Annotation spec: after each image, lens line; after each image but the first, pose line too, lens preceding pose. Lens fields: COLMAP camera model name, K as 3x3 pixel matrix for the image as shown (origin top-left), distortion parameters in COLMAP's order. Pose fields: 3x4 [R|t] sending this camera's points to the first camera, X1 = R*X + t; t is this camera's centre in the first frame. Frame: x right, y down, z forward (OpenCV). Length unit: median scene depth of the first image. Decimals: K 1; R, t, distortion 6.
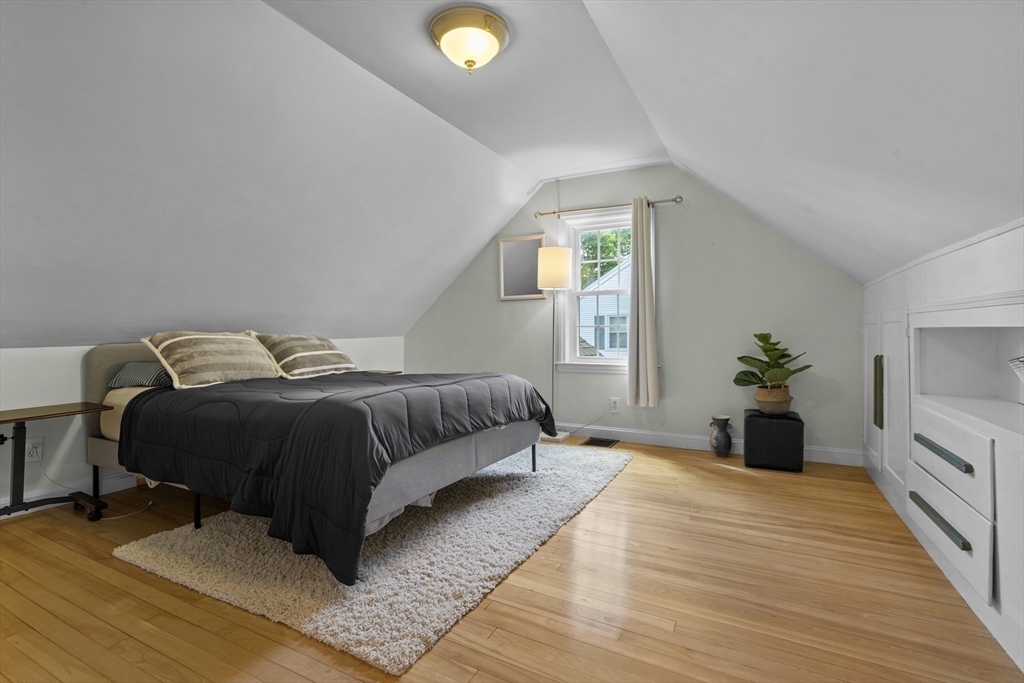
lens RADIAL K [[450.9, 0, 512.8], [0, 450.9, 351.2], [0, 0, 1]] dist [-0.009654, 0.000851]
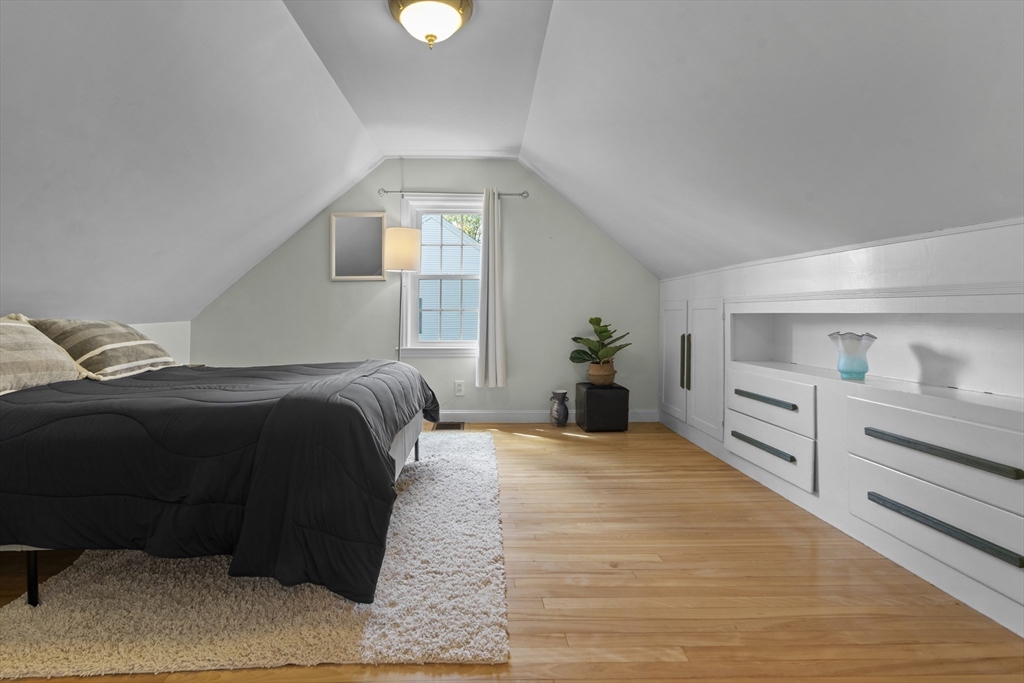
lens RADIAL K [[465.9, 0, 507.2], [0, 465.9, 335.0], [0, 0, 1]] dist [-0.009488, 0.000817]
pose [[0.885291, -0.017946, 0.464692, -0.245848], [0.018700, 0.999821, 0.002985, -0.001714], [-0.464662, 0.006047, 0.885468, 0.028788]]
